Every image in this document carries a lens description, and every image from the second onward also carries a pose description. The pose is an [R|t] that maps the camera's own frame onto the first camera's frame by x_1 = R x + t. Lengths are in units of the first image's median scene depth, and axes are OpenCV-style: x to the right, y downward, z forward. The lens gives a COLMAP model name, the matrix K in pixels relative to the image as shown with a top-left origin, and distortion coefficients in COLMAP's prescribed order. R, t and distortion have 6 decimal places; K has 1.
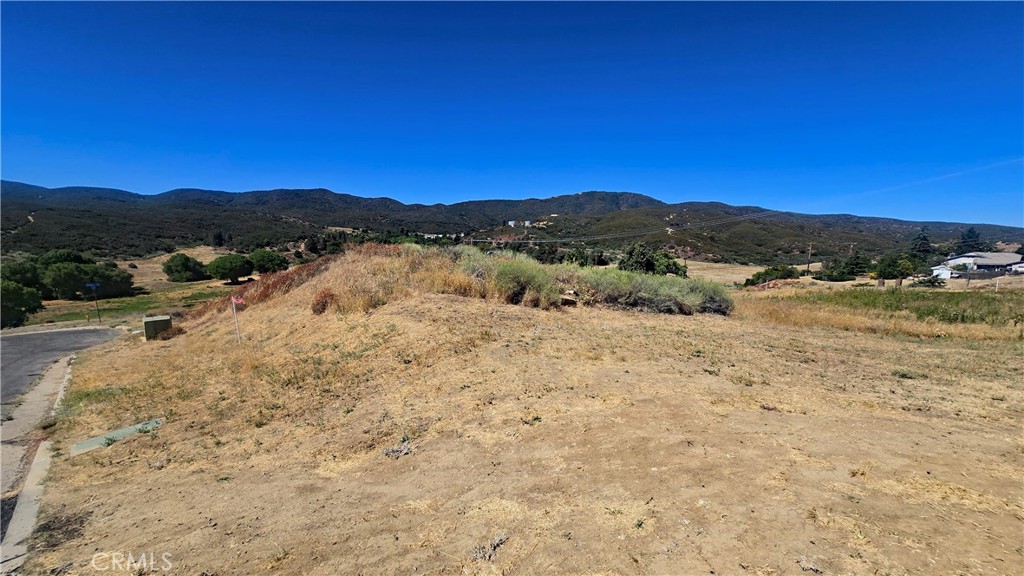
lens RADIAL K [[421.8, 0, 507.8], [0, 421.8, 291.5], [0, 0, 1]] dist [-0.003147, -0.000021]
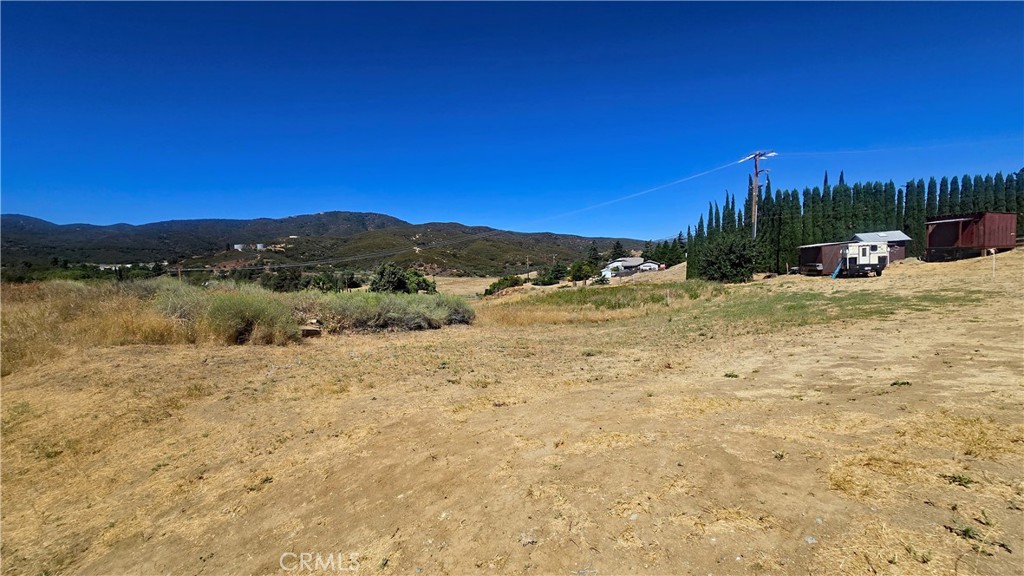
lens RADIAL K [[420.7, 0, 509.9], [0, 420.7, 293.2], [0, 0, 1]] dist [0.000864, 0.001550]
pose [[0.836730, -0.086838, 0.540687, 0.001981], [0.109957, 0.993881, -0.010538, -0.000318], [-0.536463, 0.068270, 0.841158, 0.000094]]
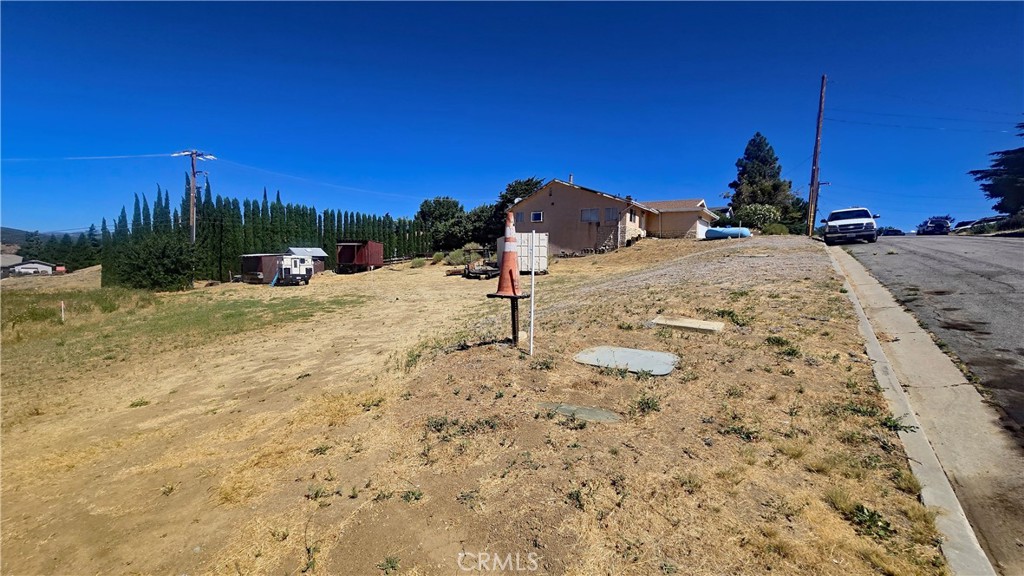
lens RADIAL K [[419.5, 0, 509.1], [0, 419.5, 294.0], [0, 0, 1]] dist [0.002456, 0.001110]
pose [[-0.165172, -0.085113, 0.982585, 0.004472], [0.082843, 0.991551, 0.099815, -0.000110], [-0.982779, 0.097887, -0.156725, -0.001980]]
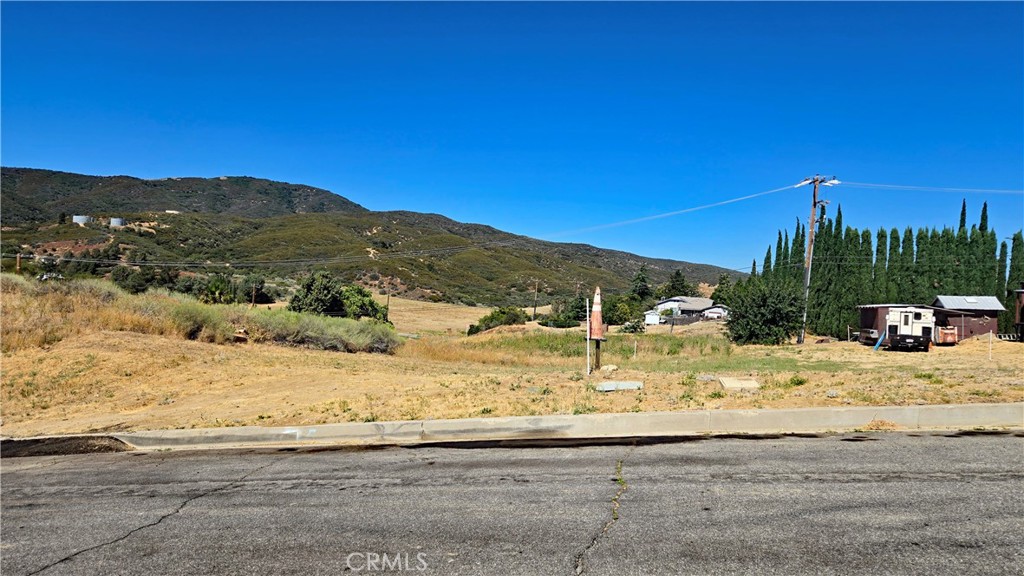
lens RADIAL K [[682.4, 0, 525.1], [0, 682.4, 288.9], [0, 0, 1]] dist [0.079902, -0.079083]
pose [[0.833914, 0.029025, 0.551131, -0.023814], [0.017155, 0.996770, -0.078451, 0.004841], [-0.551628, 0.074875, 0.830723, -0.094792]]
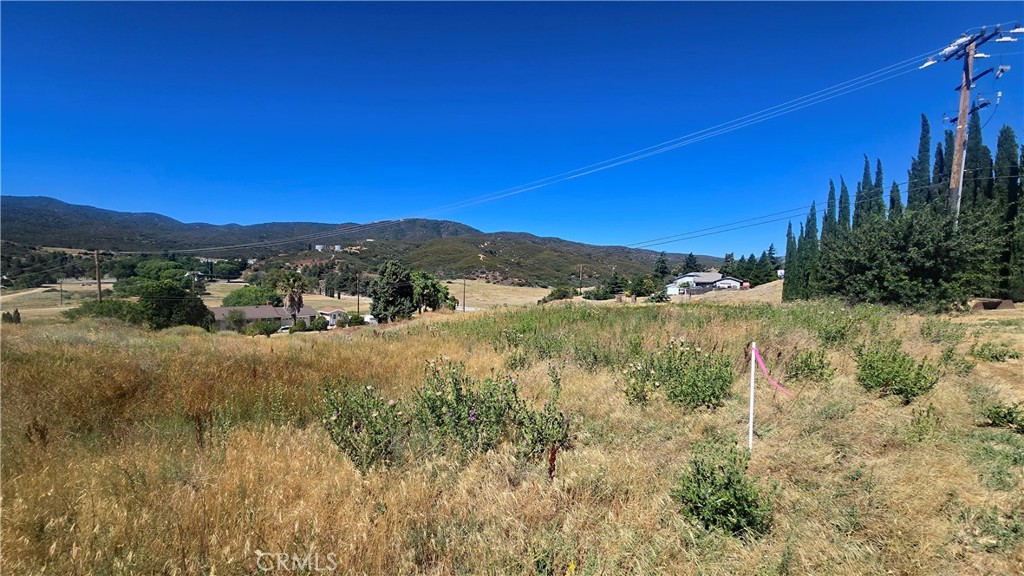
lens RADIAL K [[420.7, 0, 509.9], [0, 420.7, 293.2], [0, 0, 1]] dist [0.000864, 0.001550]
pose [[0.916865, -0.023358, 0.398513, 0.165286], [0.046903, 0.997676, -0.049433, 0.001284], [-0.396432, 0.064015, 0.915829, 0.121591]]
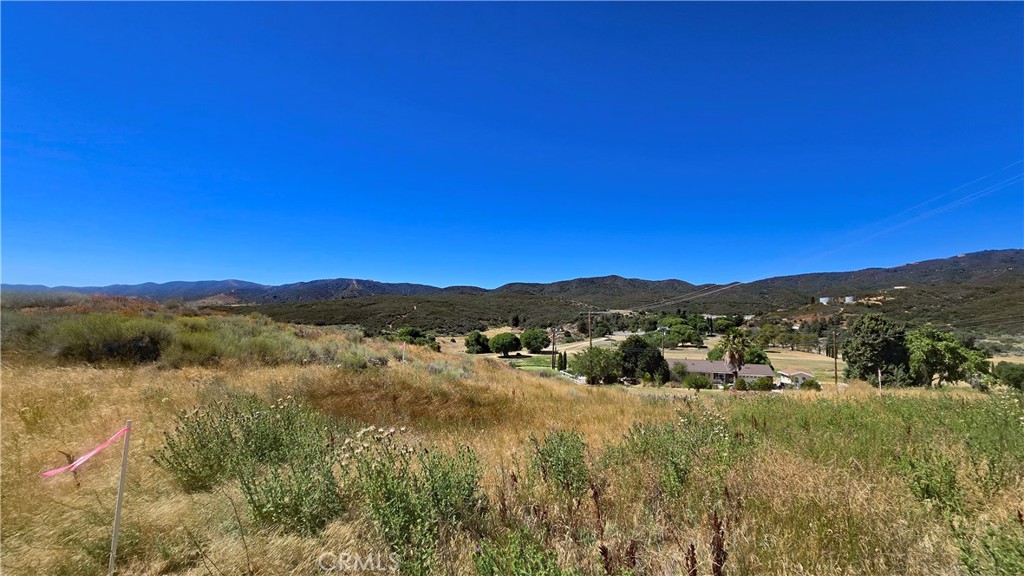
lens RADIAL K [[420.7, 0, 509.9], [0, 420.7, 293.2], [0, 0, 1]] dist [0.000864, 0.001550]
pose [[0.786445, -0.045699, -0.615967, 0.238496], [-0.072419, 0.983558, -0.165434, -0.000950], [0.613400, 0.174712, 0.770205, 0.140041]]
